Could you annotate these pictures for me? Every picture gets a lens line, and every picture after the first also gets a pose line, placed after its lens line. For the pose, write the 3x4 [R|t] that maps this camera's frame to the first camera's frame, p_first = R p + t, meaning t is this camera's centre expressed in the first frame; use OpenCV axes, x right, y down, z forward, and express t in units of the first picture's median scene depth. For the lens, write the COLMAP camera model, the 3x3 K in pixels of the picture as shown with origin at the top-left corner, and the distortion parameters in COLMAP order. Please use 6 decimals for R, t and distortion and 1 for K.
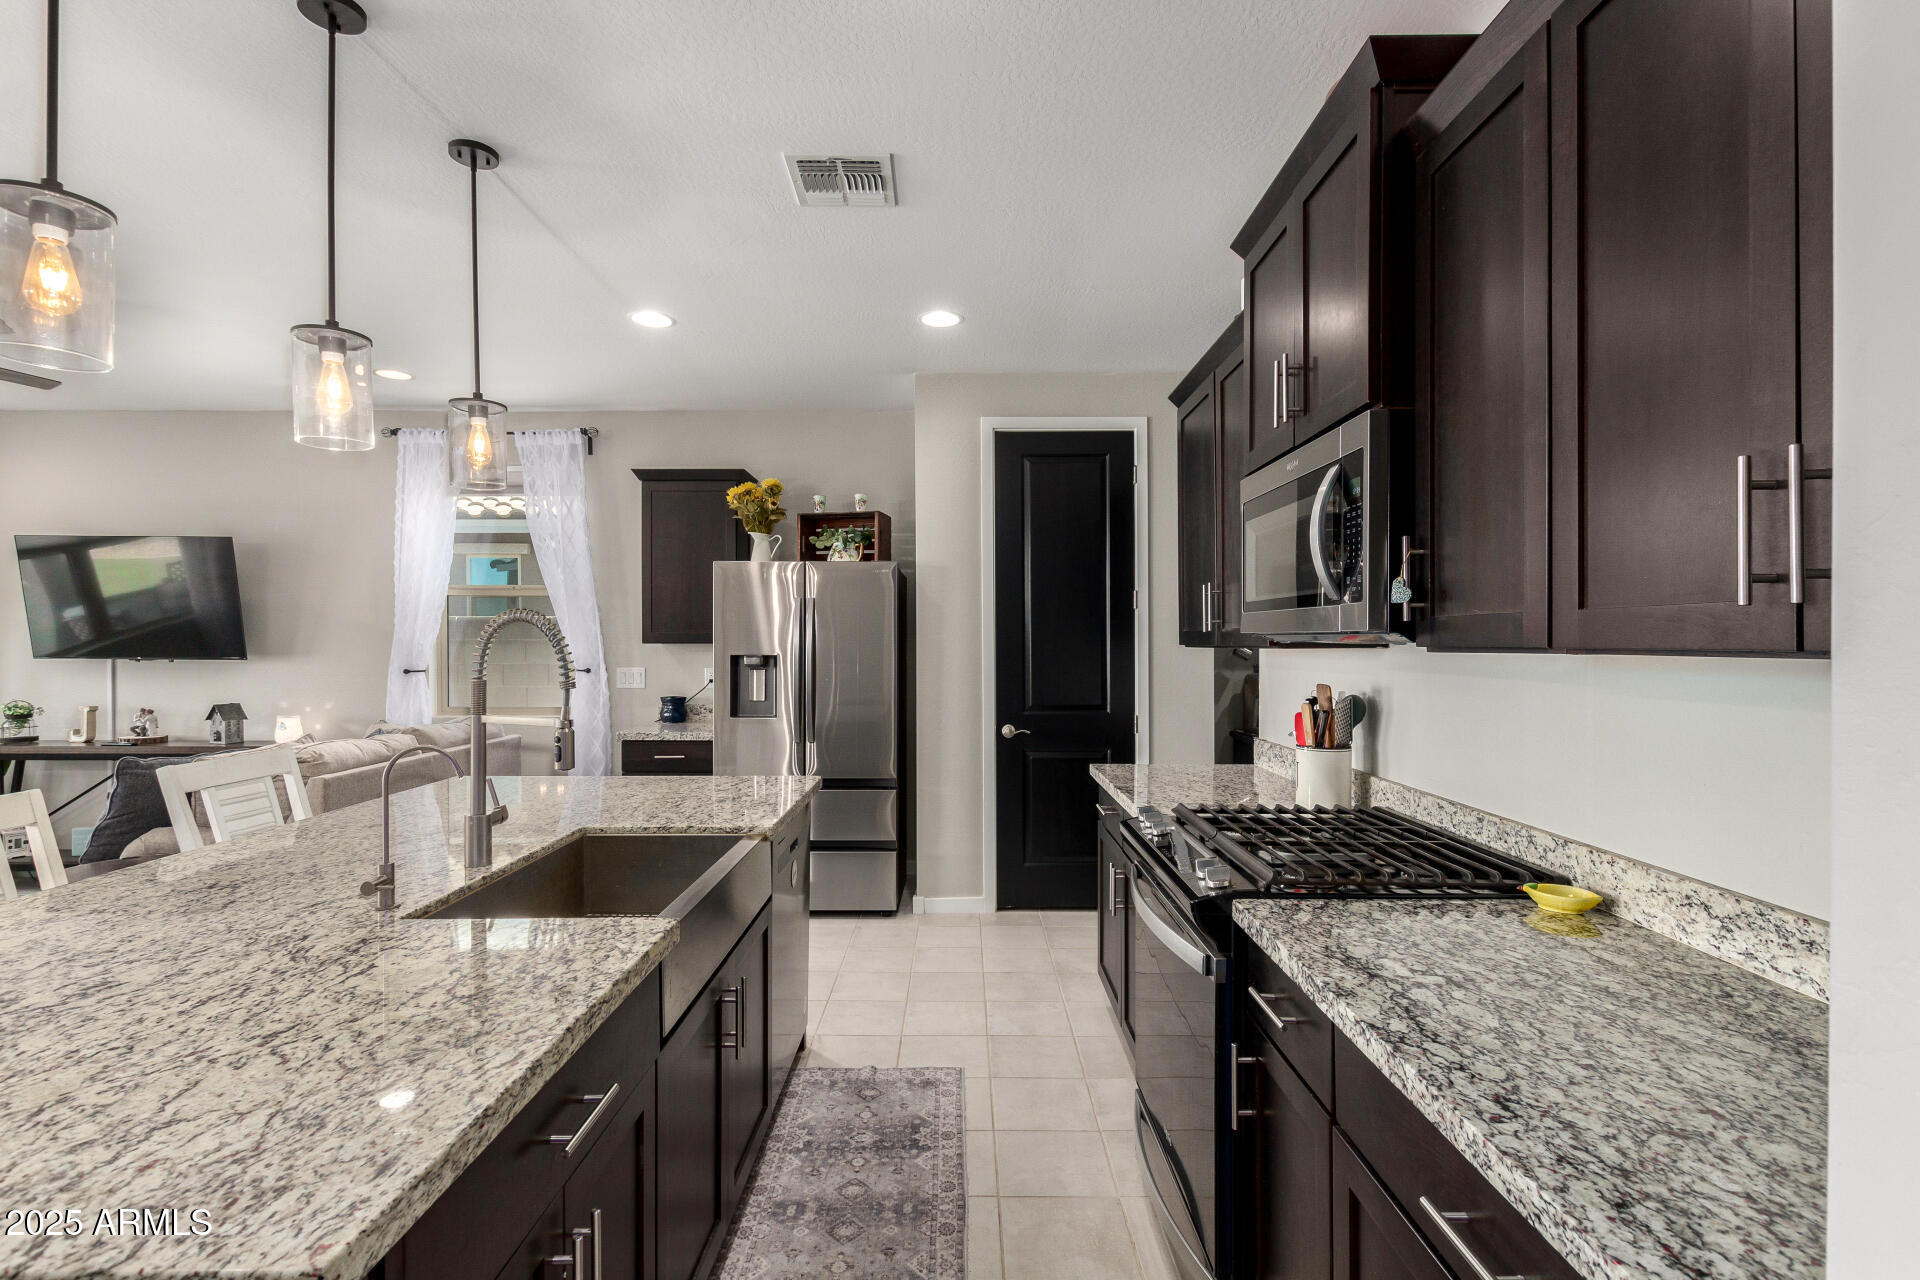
lens RADIAL K [[895.0, 0, 960.0], [0, 895.0, 640.0], [0, 0, 1]] dist [-0.002349, 0.000213]
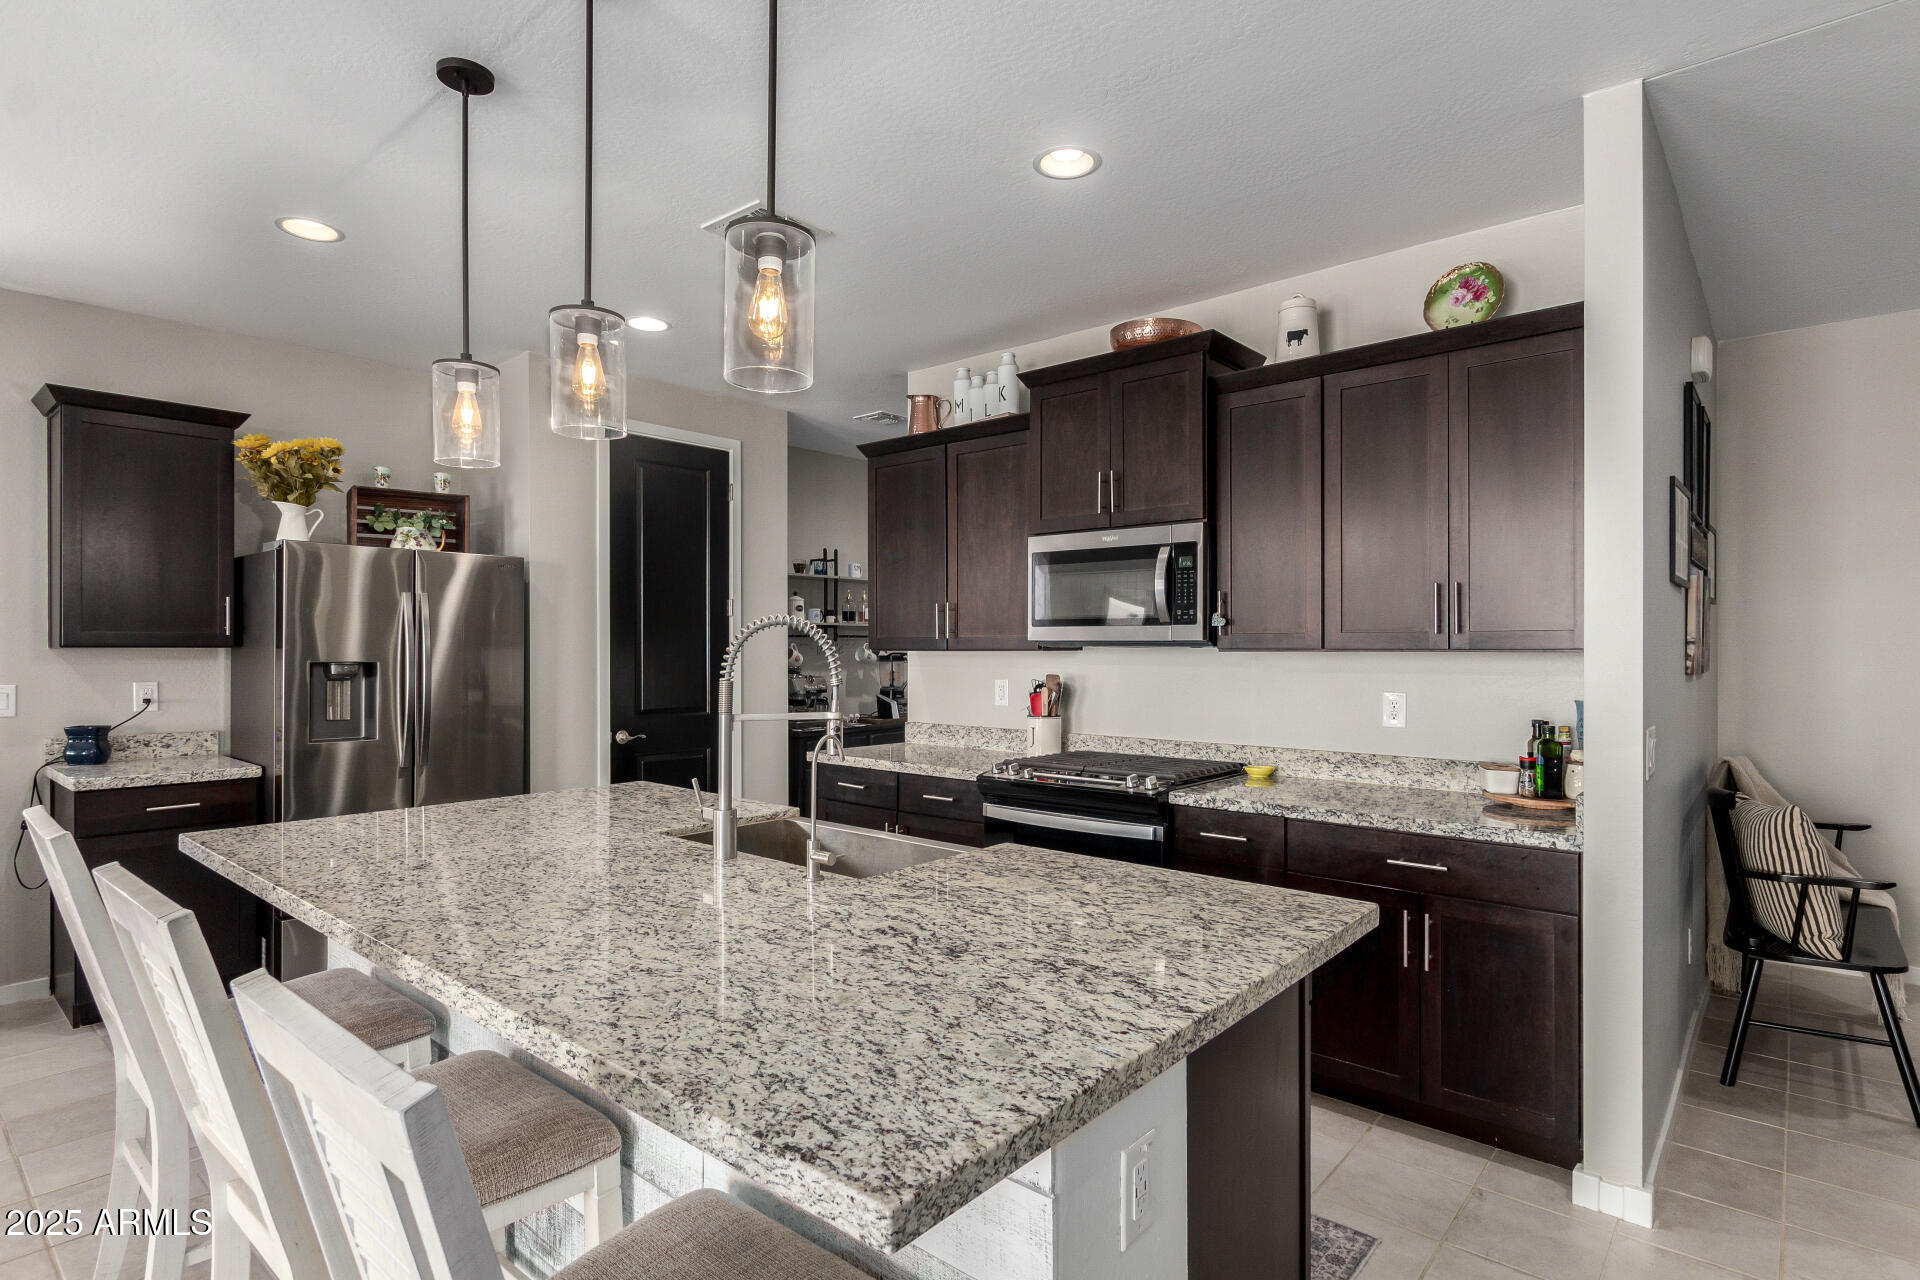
lens RADIAL K [[980.6, 0, 960.0], [0, 980.6, 640.0], [0, 0, 1]] dist [-0.001780, 0.000007]
pose [[0.647000, 0.009280, 0.762433, -1.423799], [-0.003327, 0.999951, -0.009348, 0.009924], [-0.762482, 0.003512, 0.646999, 0.060267]]
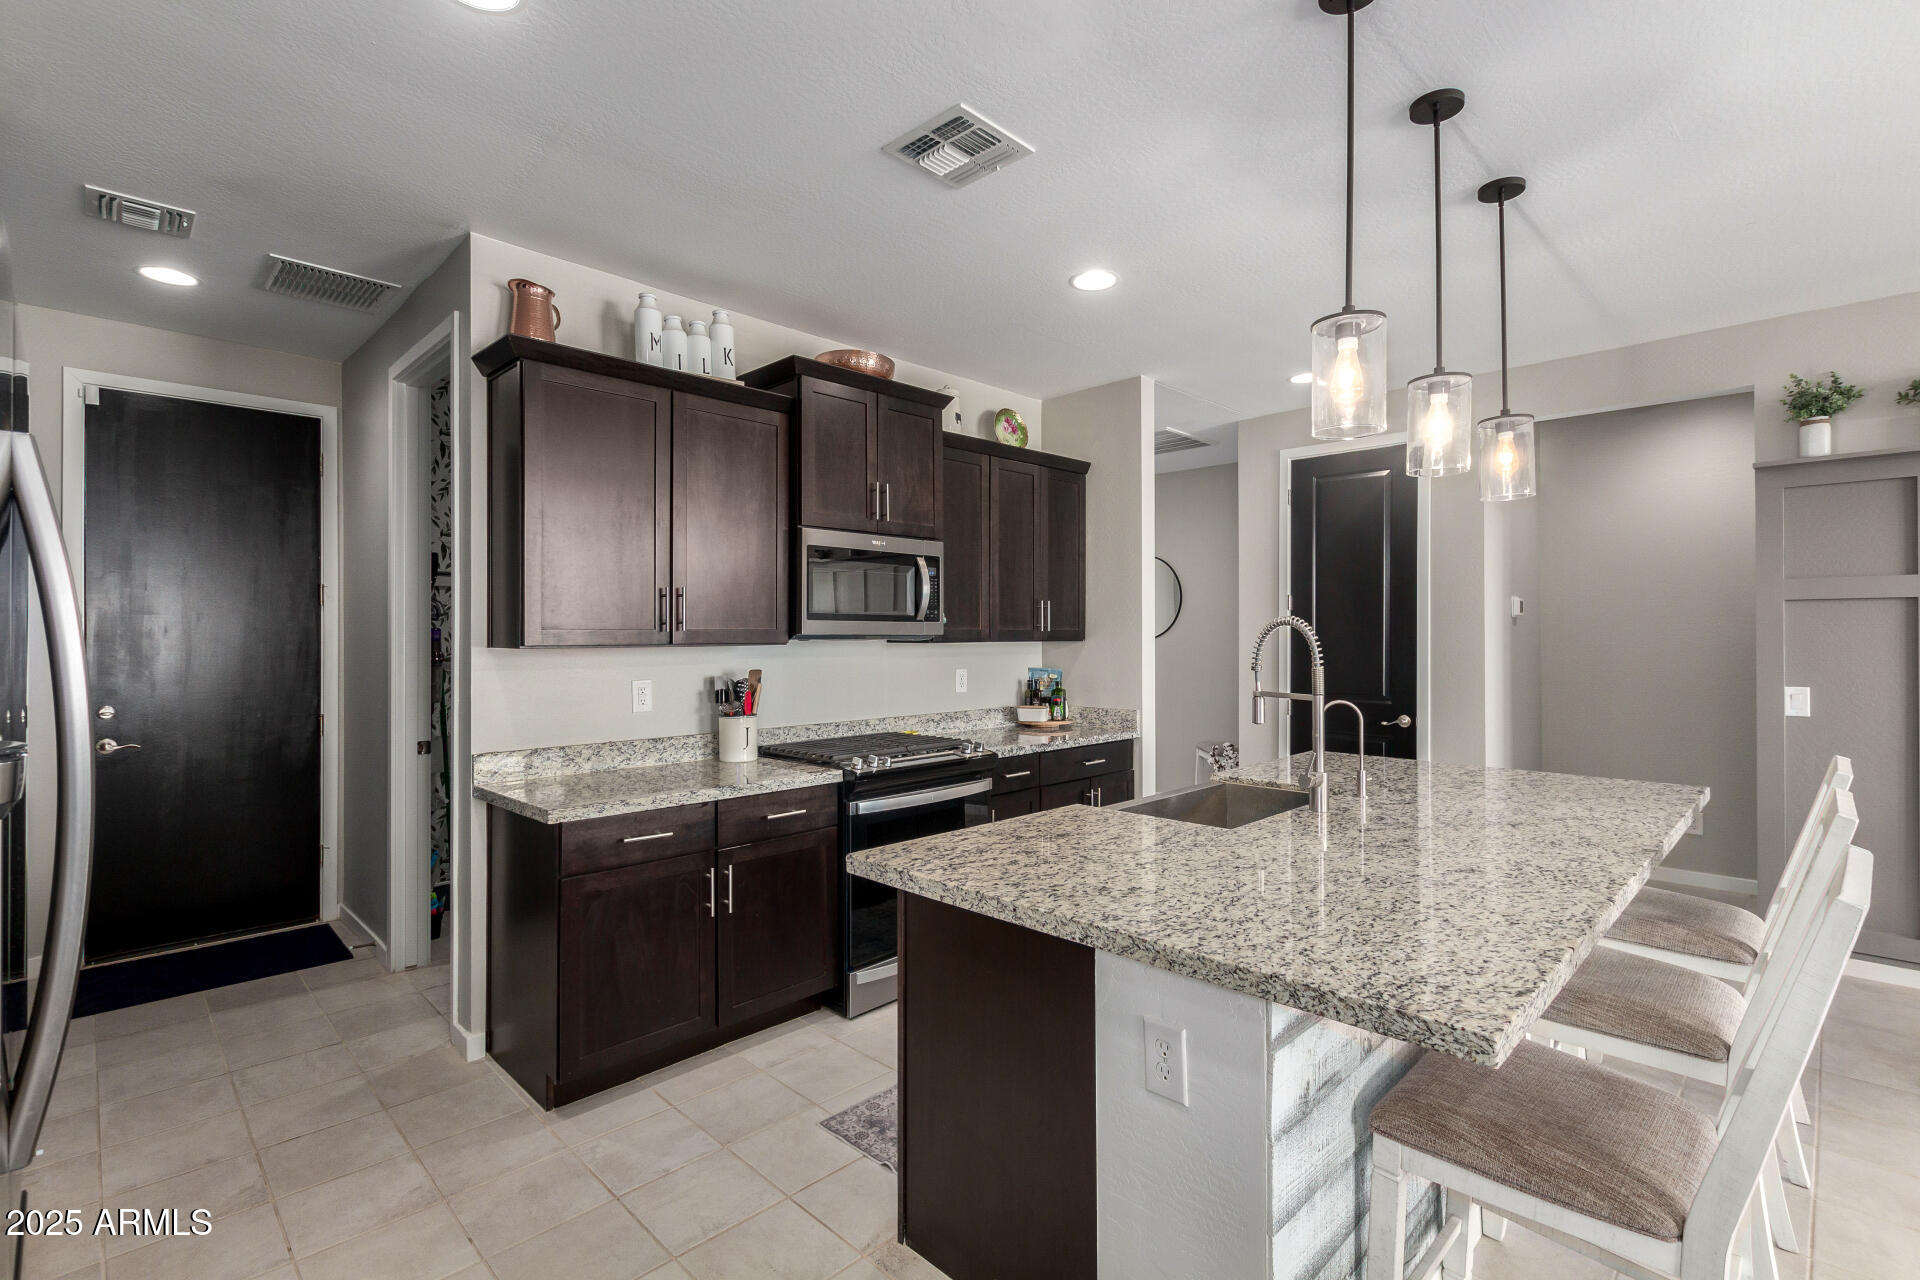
lens RADIAL K [[876.3, 0, 969.8], [0, 876.3, 635.7], [0, 0, 1]] dist [0.001358, -0.000117]
pose [[-0.715306, 0.005994, 0.698786, -1.232183], [0.004997, 0.999982, -0.003462, 0.000860], [-0.698793, 0.001015, -0.715323, 2.617703]]
